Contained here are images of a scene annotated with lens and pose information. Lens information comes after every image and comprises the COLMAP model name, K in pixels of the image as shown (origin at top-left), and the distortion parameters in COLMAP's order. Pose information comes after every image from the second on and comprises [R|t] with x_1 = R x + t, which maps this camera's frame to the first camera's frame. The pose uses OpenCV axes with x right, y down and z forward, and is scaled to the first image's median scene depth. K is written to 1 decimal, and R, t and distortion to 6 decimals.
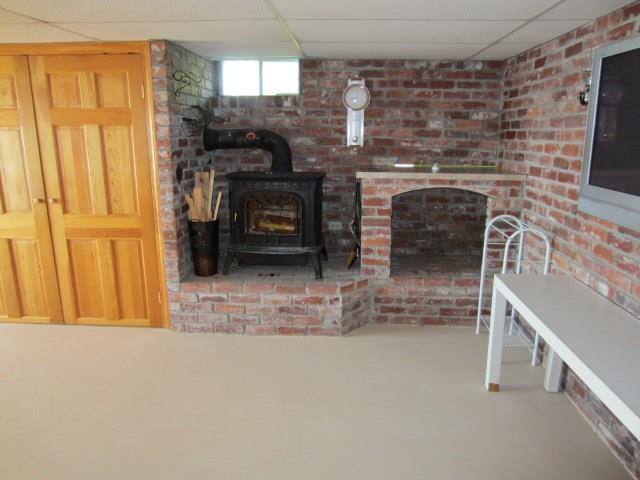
lens RADIAL K [[454.9, 0, 322.5], [0, 454.9, 236.6], [0, 0, 1]] dist [-0.024538, 0.004389]
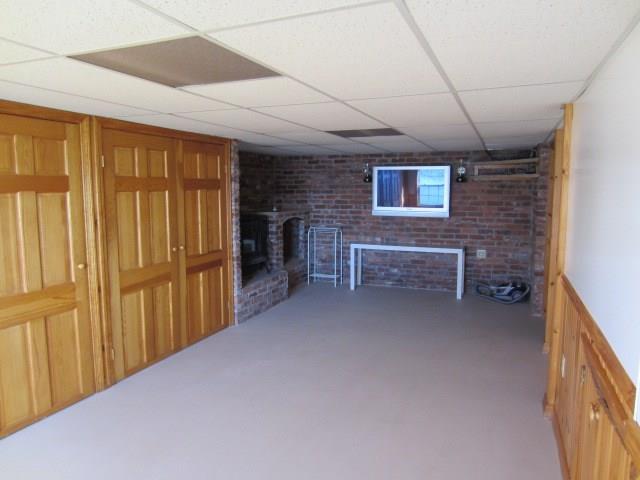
lens RADIAL K [[454.9, 0, 322.5], [0, 454.9, 236.6], [0, 0, 1]] dist [-0.024538, 0.004389]
pose [[0.336033, -0.113990, 0.934927, -1.637616], [0.223271, 0.973996, 0.038505, -0.070522], [-0.915004, 0.195804, 0.352745, 0.157475]]
